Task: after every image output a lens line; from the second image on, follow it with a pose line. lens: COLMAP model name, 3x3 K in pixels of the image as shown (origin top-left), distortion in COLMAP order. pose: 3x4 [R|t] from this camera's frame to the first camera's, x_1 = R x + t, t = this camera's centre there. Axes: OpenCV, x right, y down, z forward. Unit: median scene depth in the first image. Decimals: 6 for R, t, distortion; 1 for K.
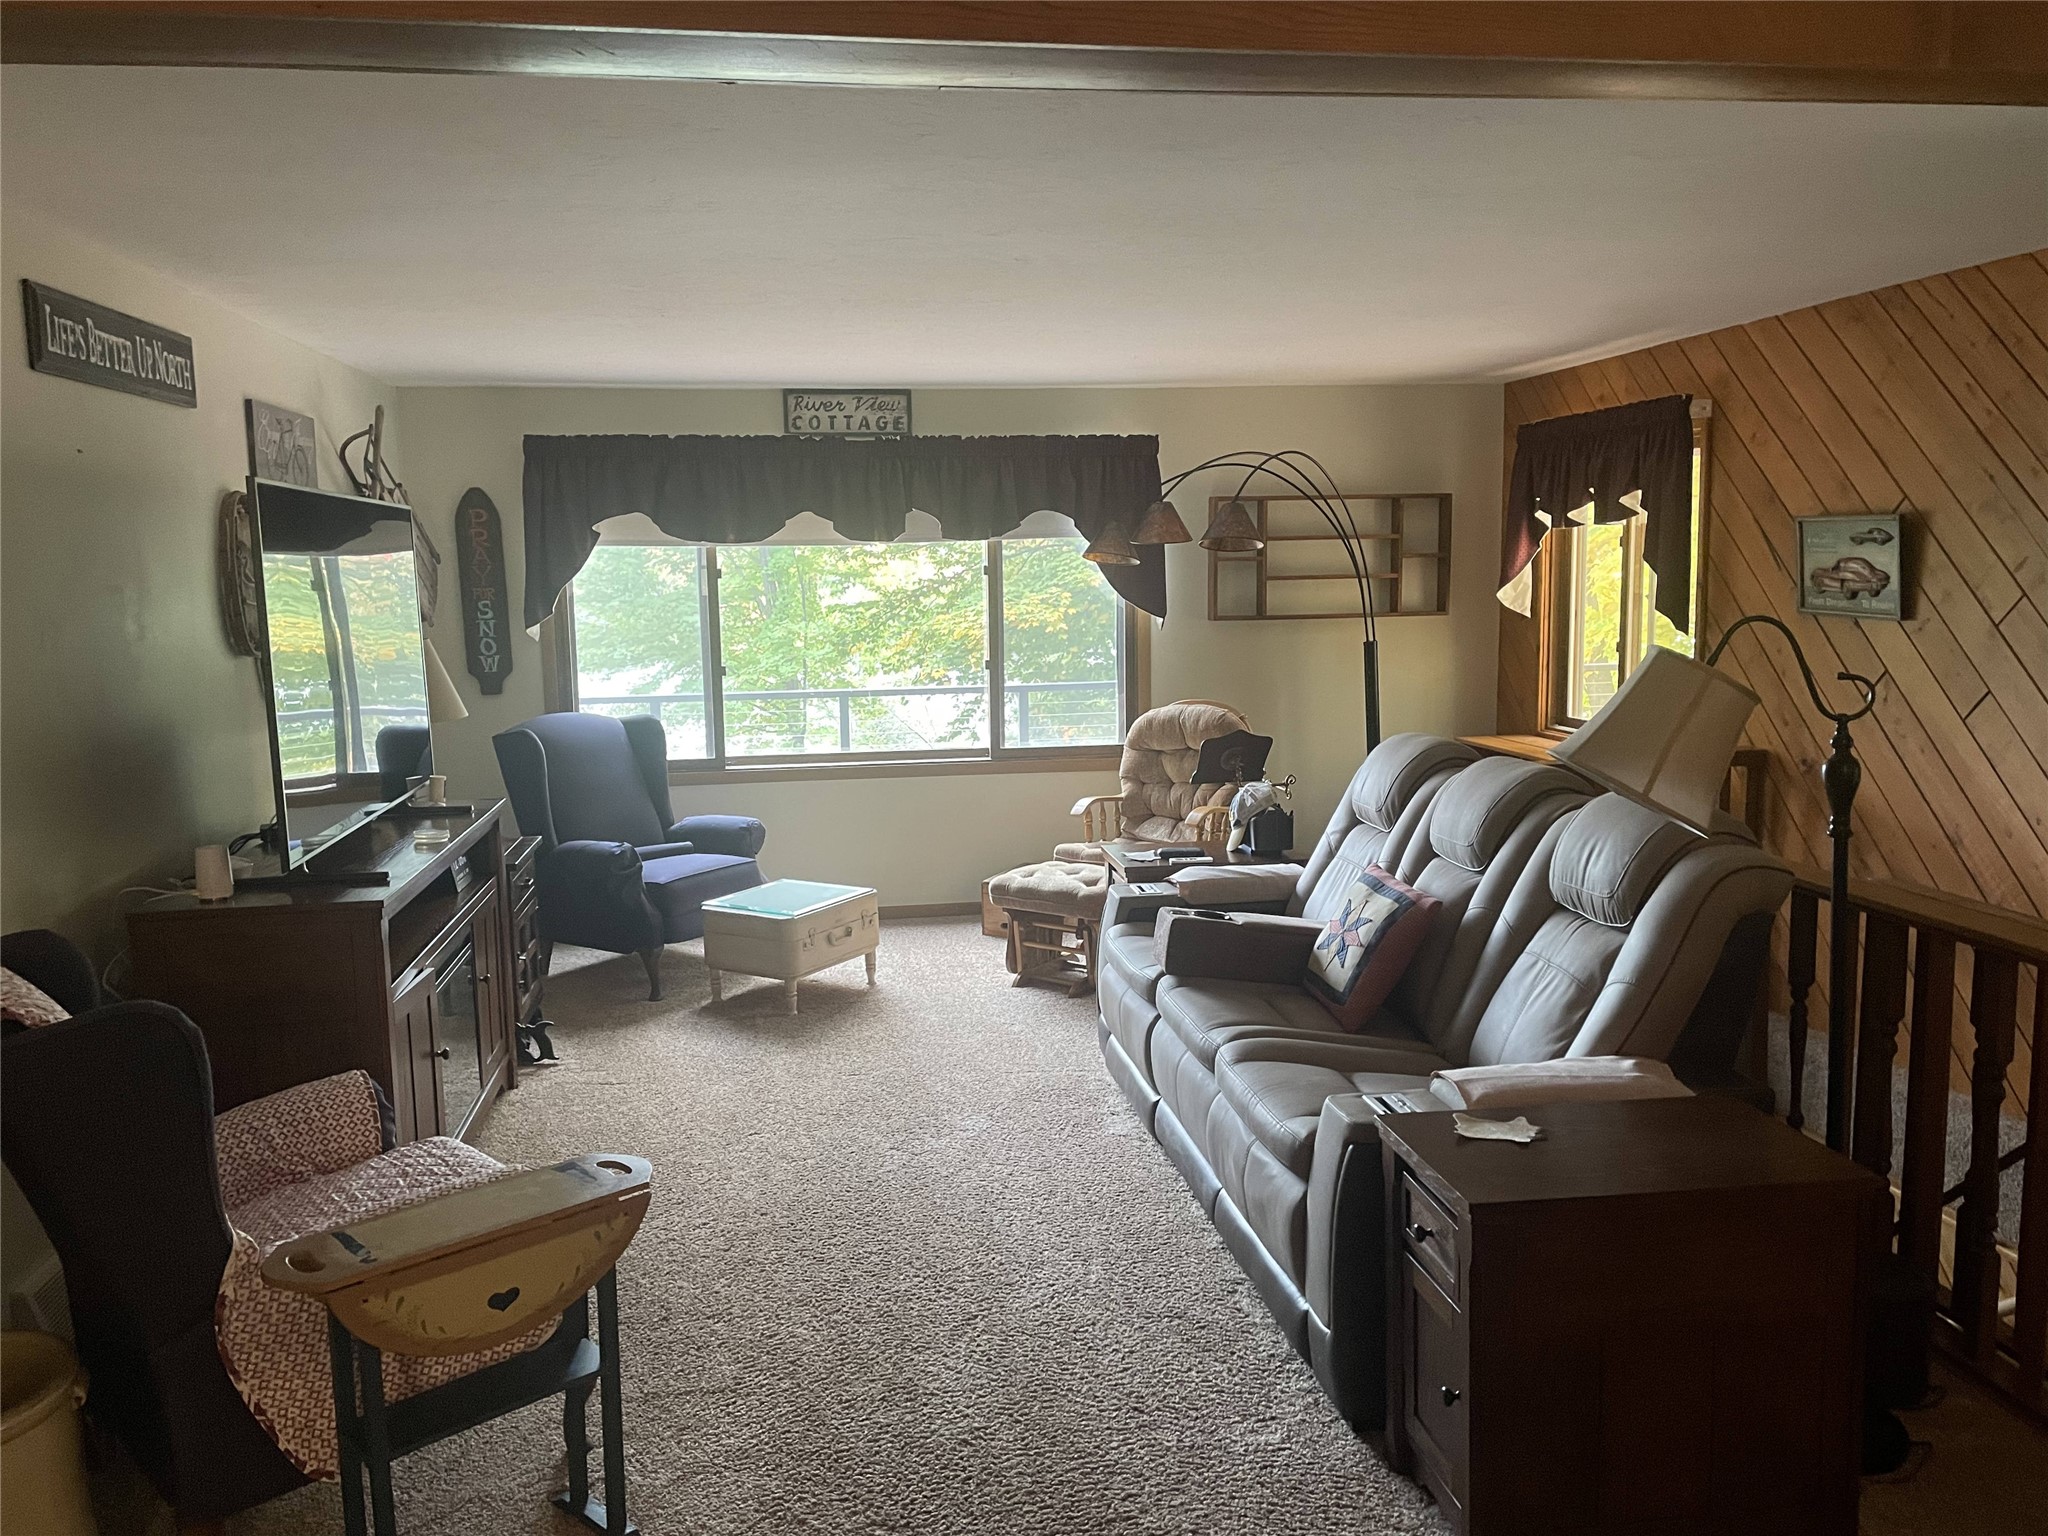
lens RADIAL K [[1535.5, 0, 1013.5], [0, 1535.5, 763.0], [0, 0, 1]] dist [0.092544, -0.114794]
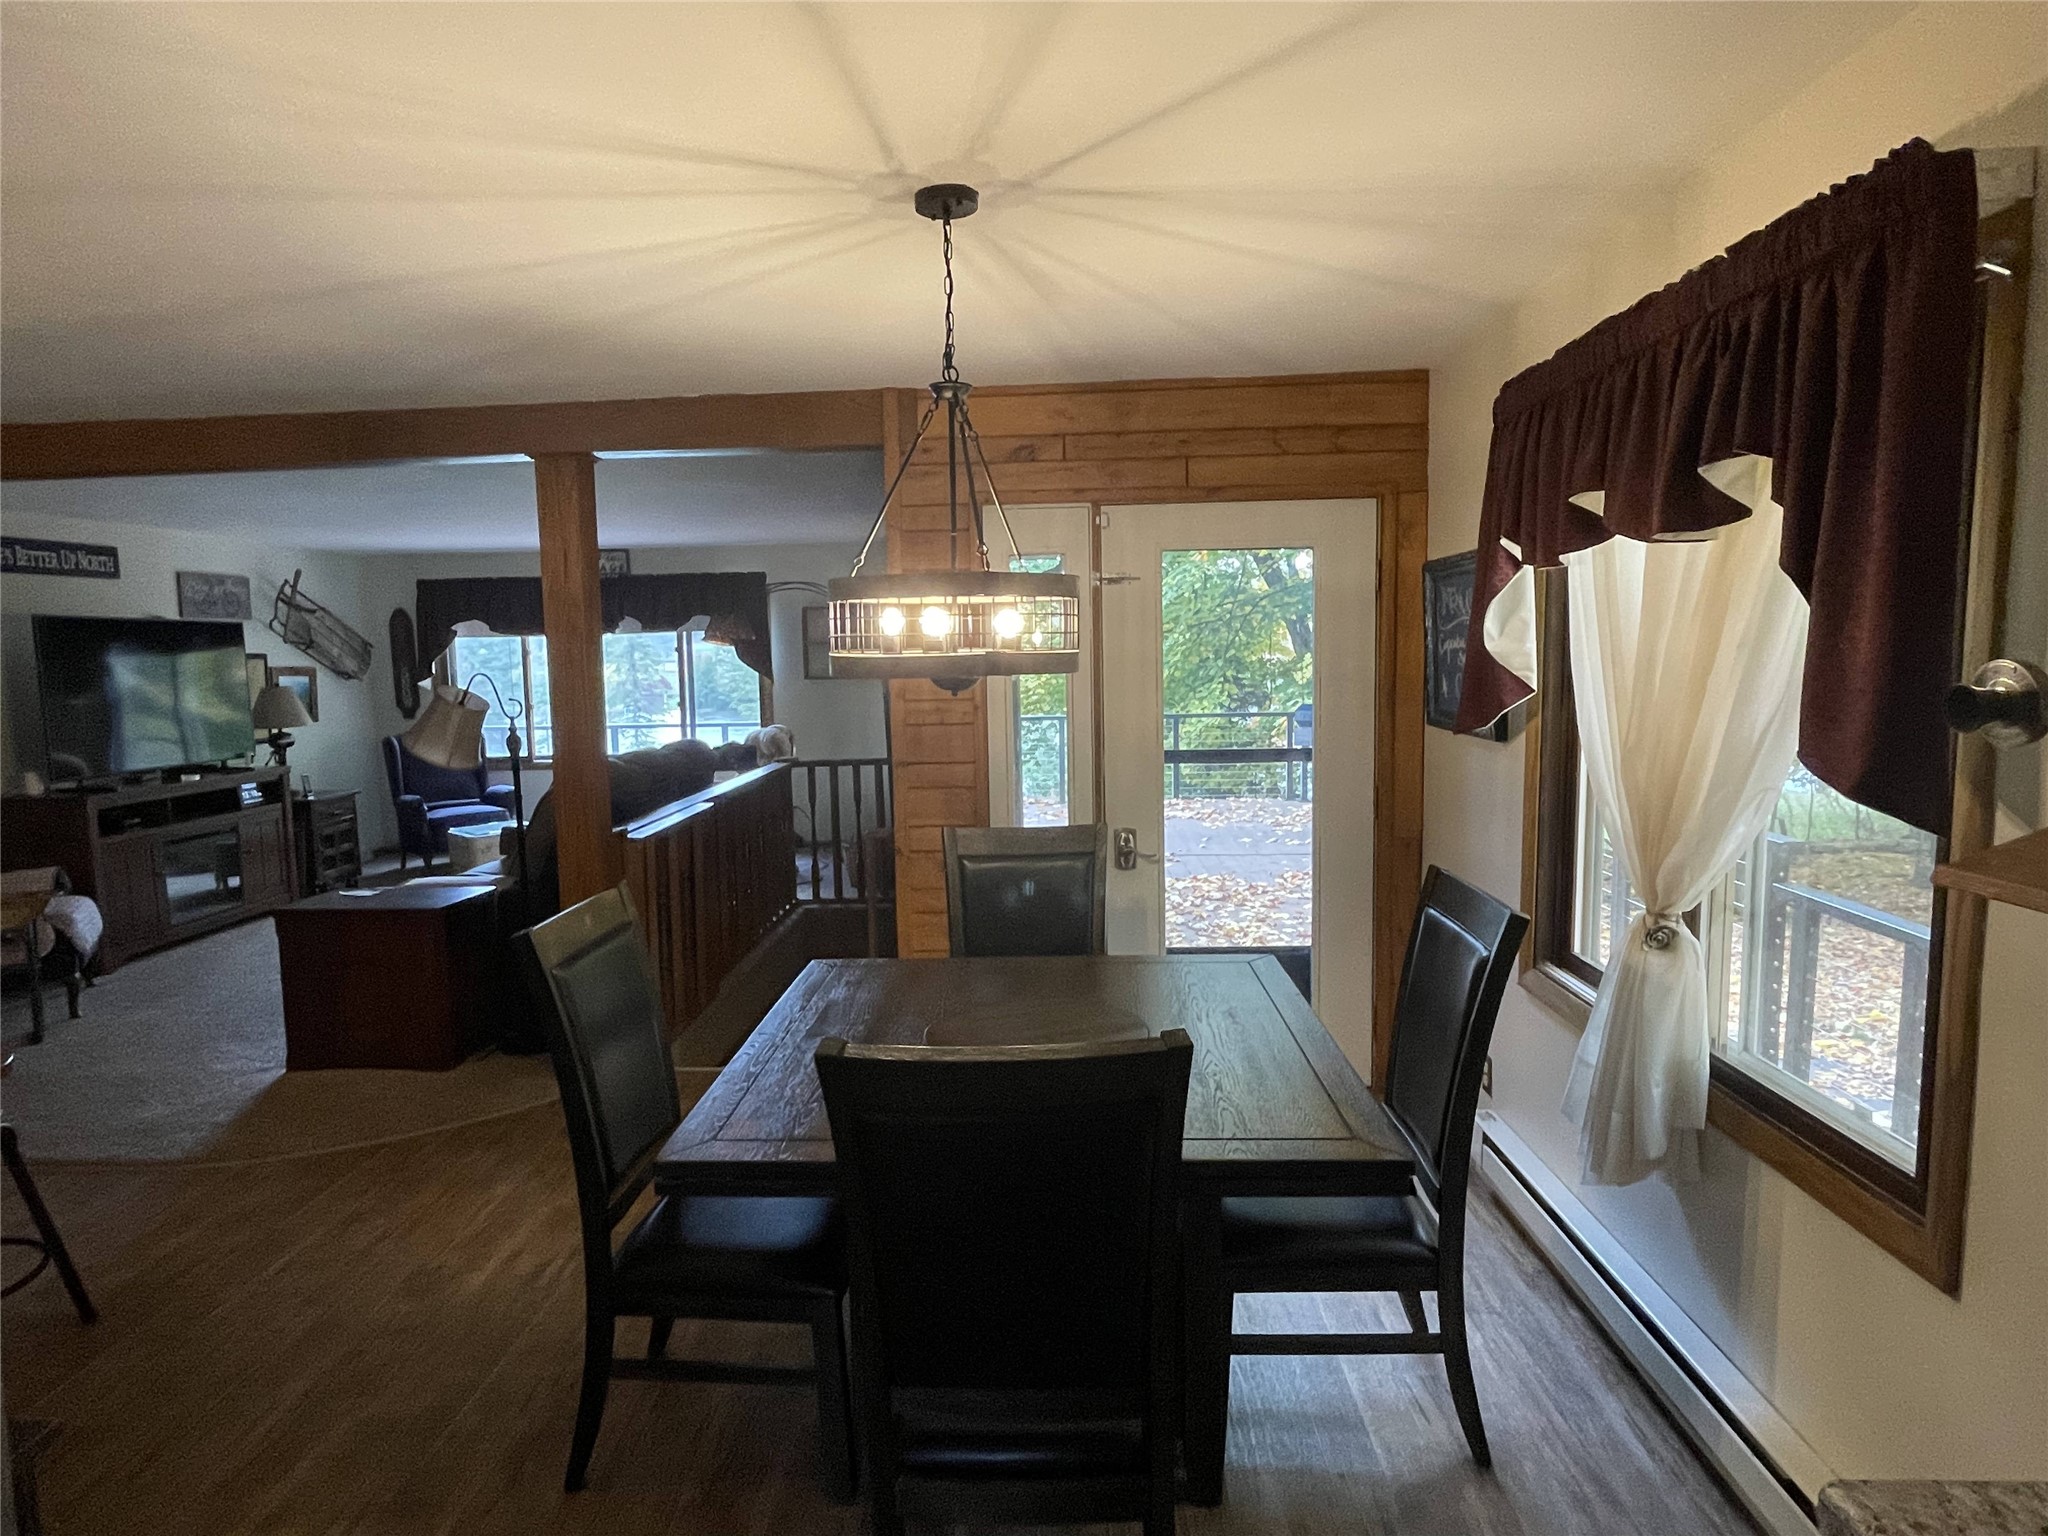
lens RADIAL K [[1149.3, 0, 1010.1], [0, 1149.3, 761.7], [0, 0, 1]] dist [-0.005174, 0.000749]
pose [[0.981146, 0.017199, -0.192504, 0.710137], [-0.022070, 0.999487, -0.023191, 0.025614], [0.192006, 0.027002, 0.981022, -0.225259]]
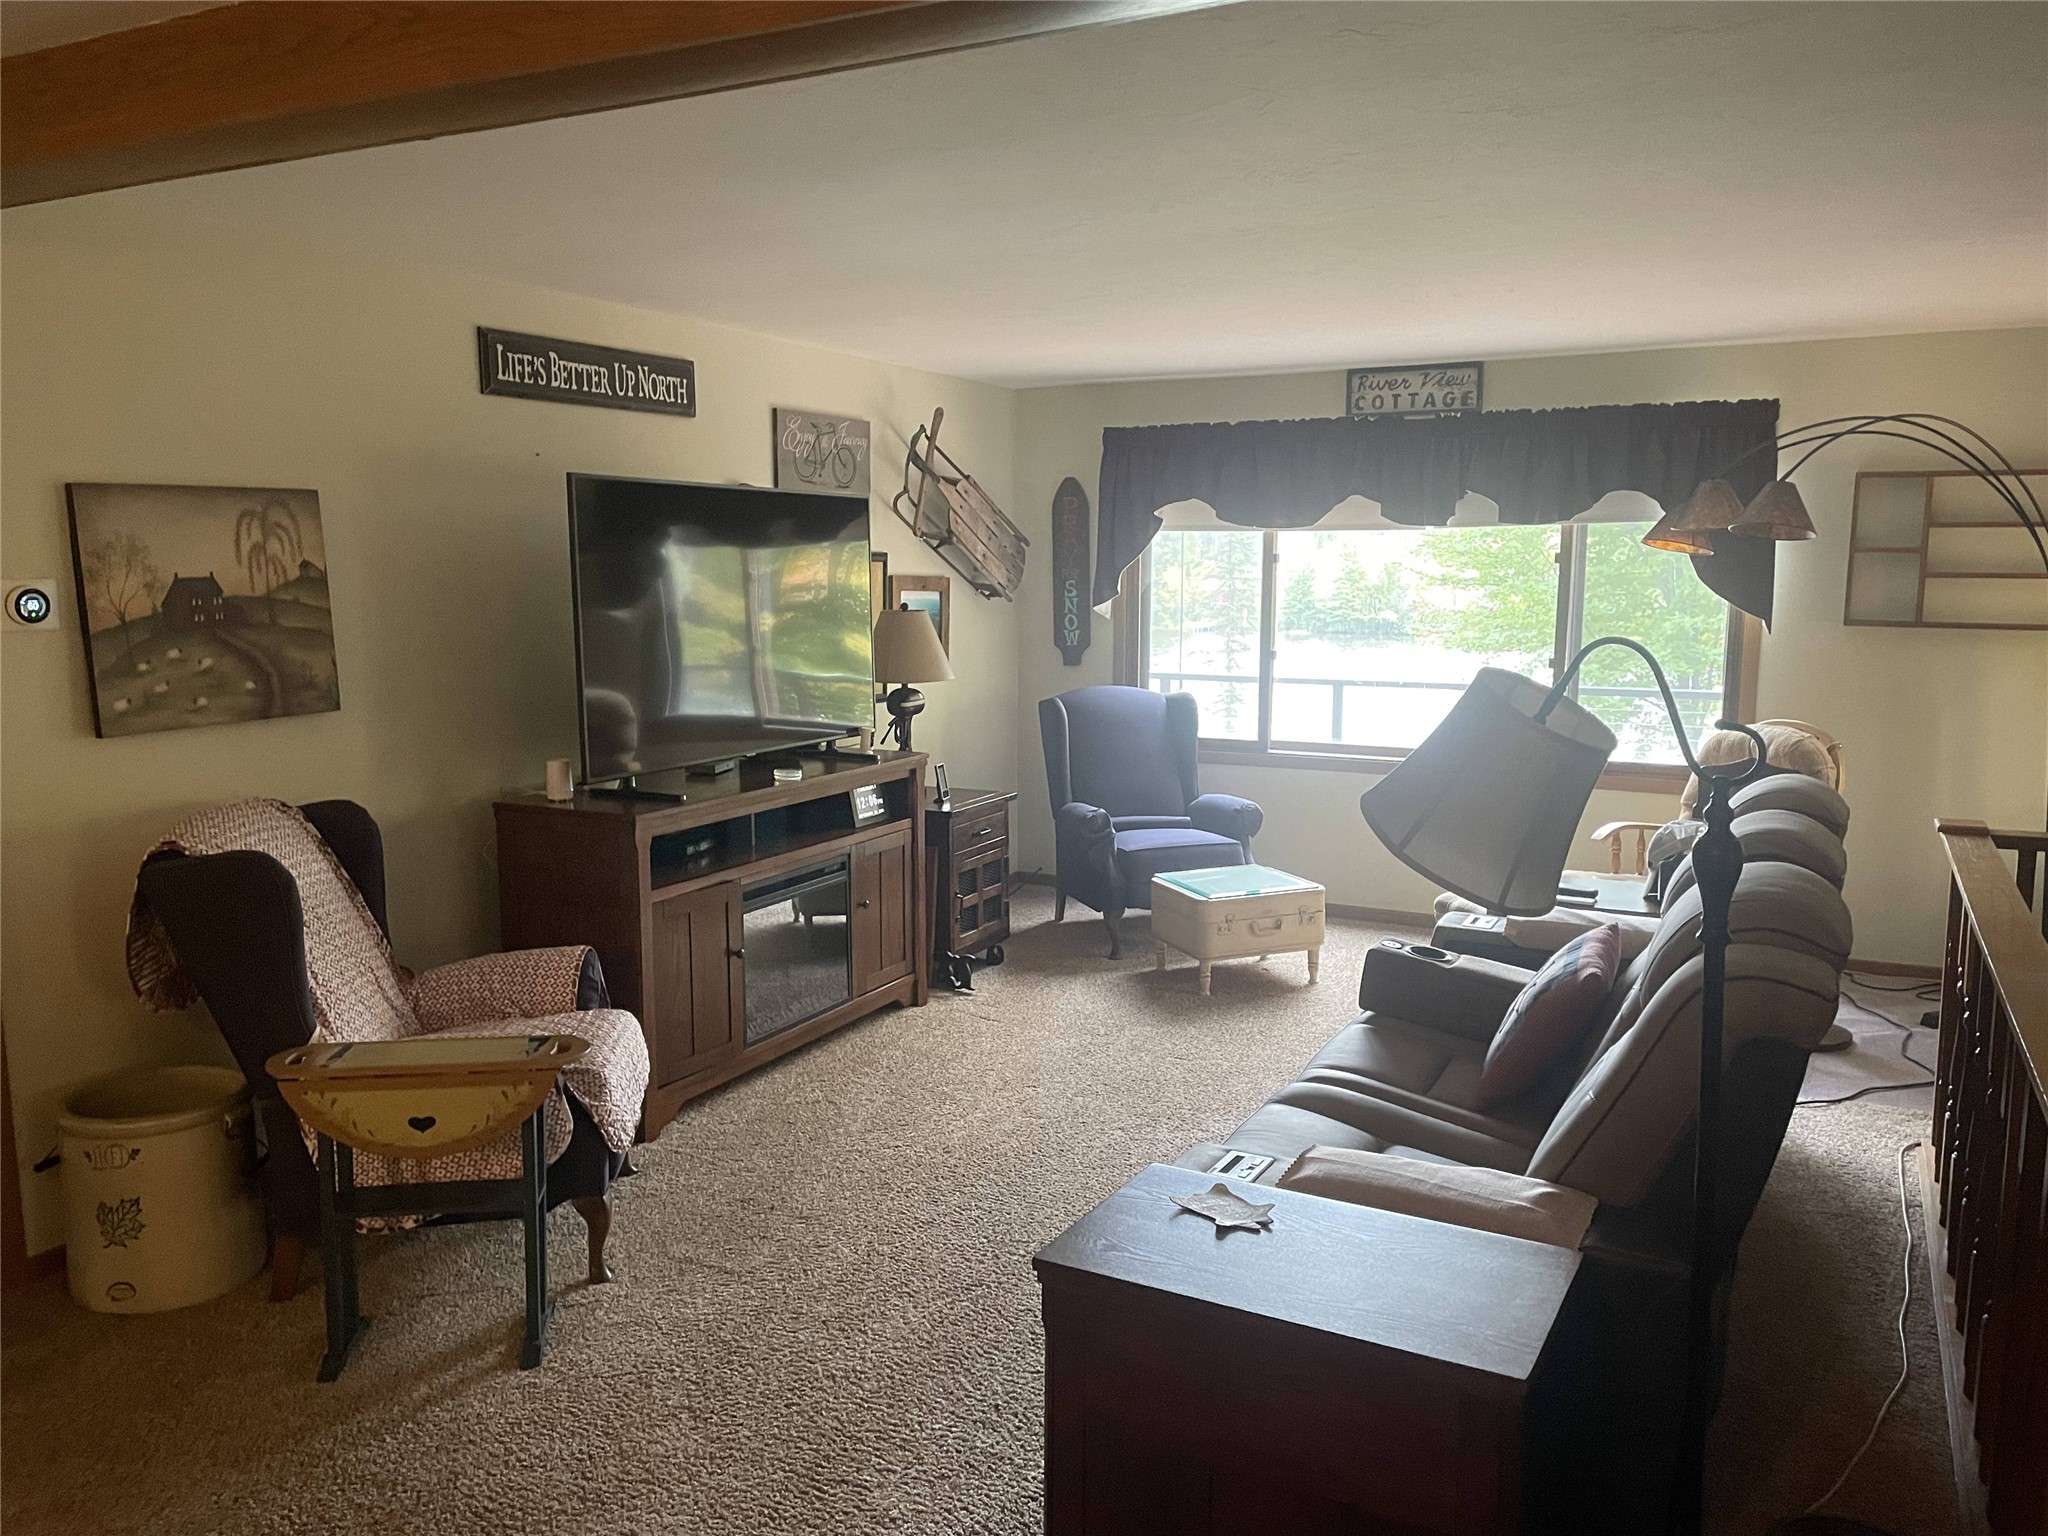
lens RADIAL K [[1535.5, 0, 1032.7], [0, 1535.5, 784.2], [0, 0, 1]] dist [0.092544, -0.114794]
pose [[0.814668, 0.103796, -0.570563, 0.311260], [-0.089903, 0.994563, 0.052562, -0.016928], [0.572916, 0.008475, 0.819570, 0.097777]]
